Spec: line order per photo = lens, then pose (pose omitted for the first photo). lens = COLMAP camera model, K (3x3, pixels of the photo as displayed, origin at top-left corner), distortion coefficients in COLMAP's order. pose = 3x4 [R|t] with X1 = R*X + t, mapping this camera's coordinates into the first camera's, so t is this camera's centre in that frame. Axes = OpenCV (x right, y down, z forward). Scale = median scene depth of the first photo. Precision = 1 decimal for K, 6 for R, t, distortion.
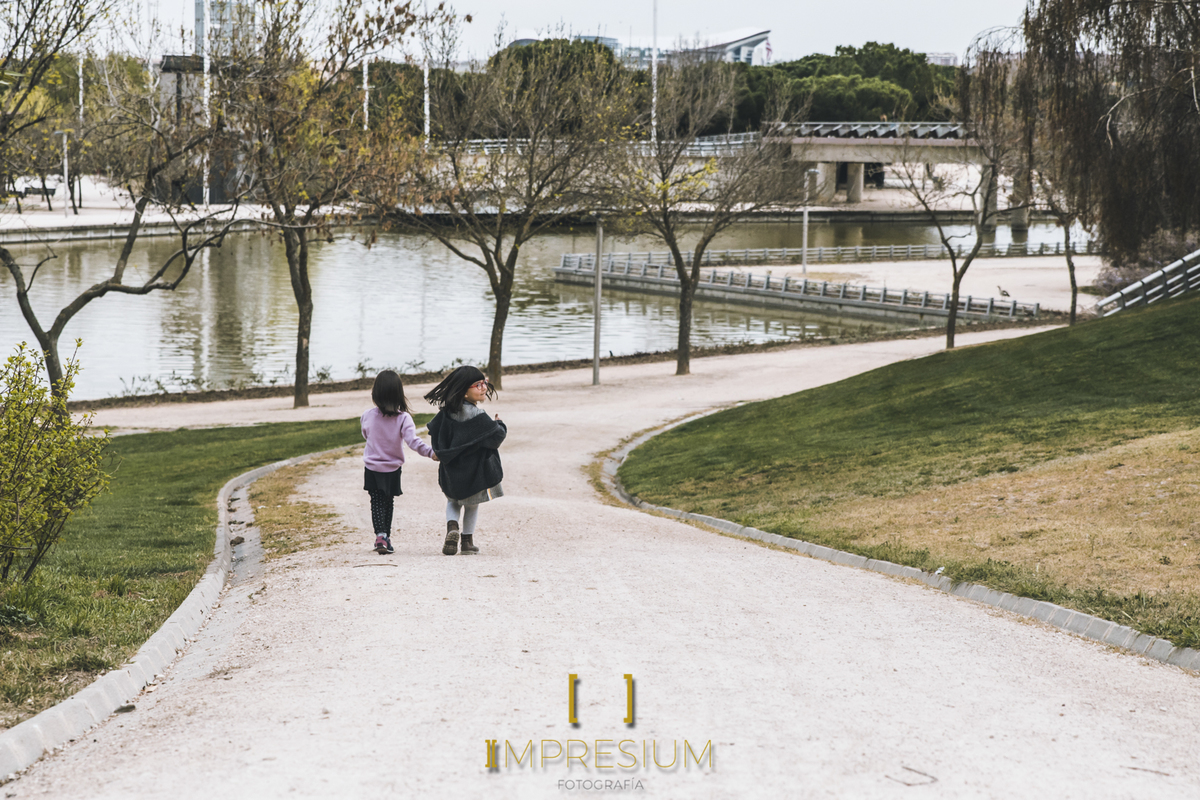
lens RADIAL K [[2063.5, 0, 600.0], [0, 2063.5, 400.0], [0, 0, 1]] dist [0.309758, -0.005080]
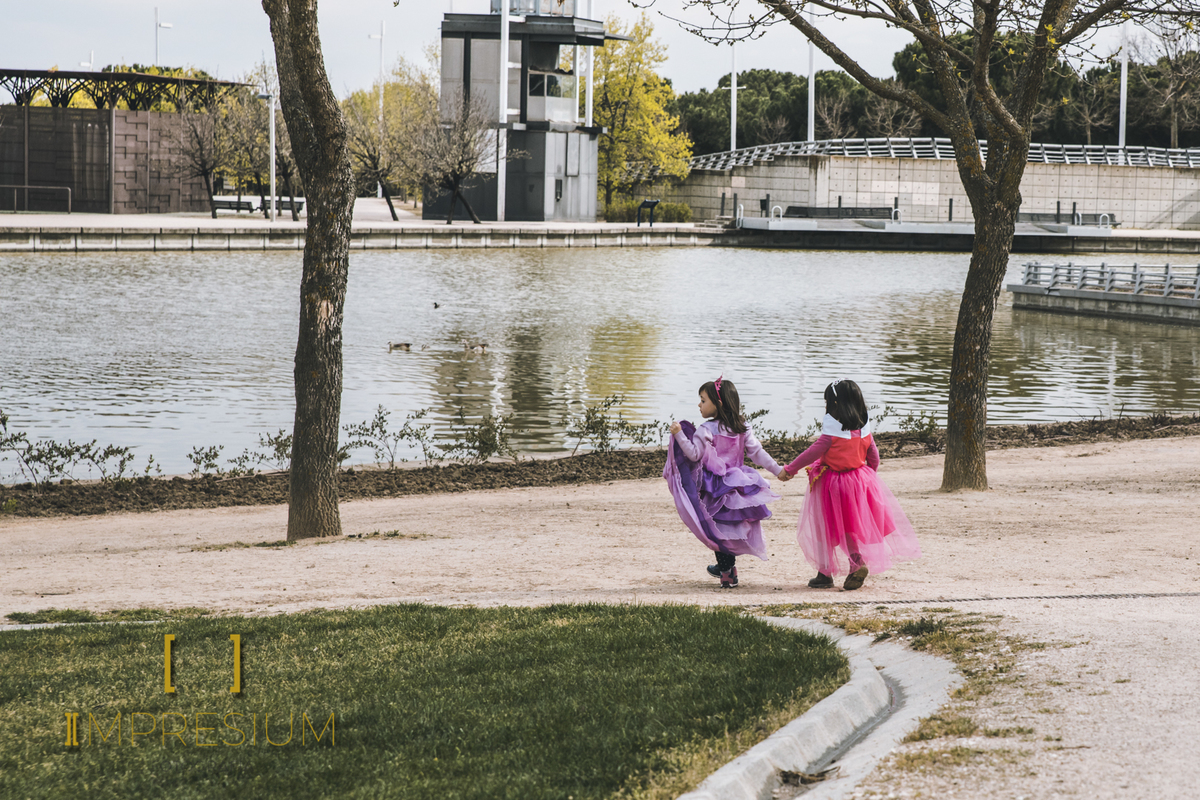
lens RADIAL K [[2428.0, 0, 600.0], [0, 2428.0, 400.0], [0, 0, 1]] dist [0.017304, 0.096760]
pose [[0.985533, 0.007311, -0.169325, -0.020986], [-0.013978, 0.999172, -0.038215, -0.001649], [0.168906, 0.040029, 0.984819, 0.291217]]
